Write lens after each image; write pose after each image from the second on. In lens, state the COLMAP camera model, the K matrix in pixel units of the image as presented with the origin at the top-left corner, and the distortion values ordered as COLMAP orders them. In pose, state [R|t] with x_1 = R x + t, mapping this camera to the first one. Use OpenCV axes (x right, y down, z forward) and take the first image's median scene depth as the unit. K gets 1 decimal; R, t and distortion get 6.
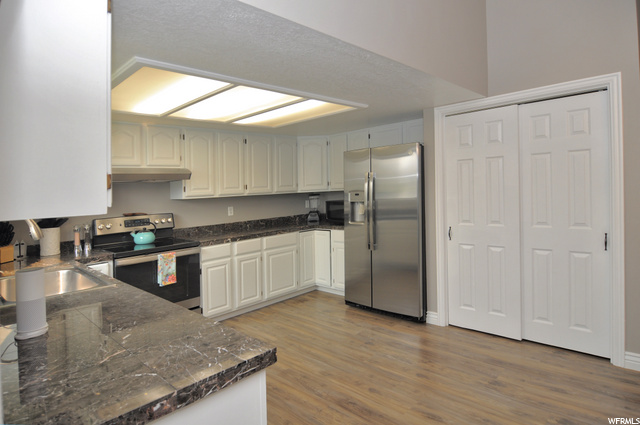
lens RADIAL K [[364.7, 0, 304.9], [0, 364.7, 211.0], [0, 0, 1]] dist [-0.001964, -0.000713]
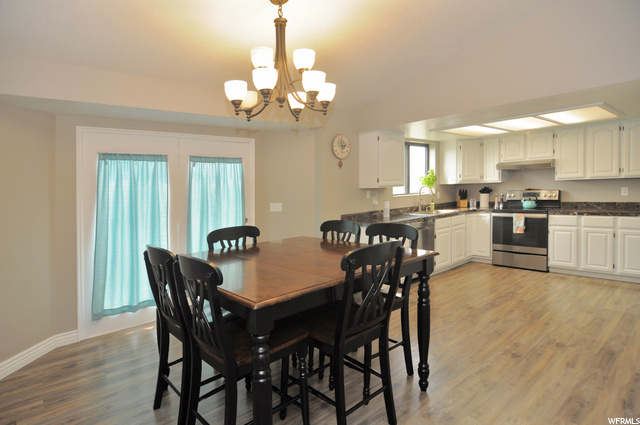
lens RADIAL K [[348.1, 0, 317.6], [0, 348.1, 210.5], [0, 0, 1]] dist [-0.002564, -0.001848]
pose [[-0.063397, 0.112741, -0.991600, 1.108911], [-0.018640, 0.993292, 0.114125, -0.055393], [0.997814, 0.025718, -0.060870, 0.174537]]
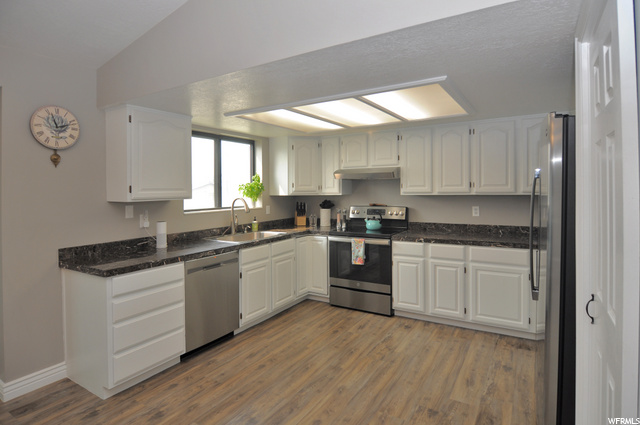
lens RADIAL K [[356.9, 0, 310.8], [0, 356.9, 201.4], [0, 0, 1]] dist [0.002342, 0.000078]
pose [[0.225262, 0.074006, -0.971483, 0.666612], [-0.056437, 0.996428, 0.062820, -0.067656], [0.972662, 0.040677, 0.228634, 0.514001]]
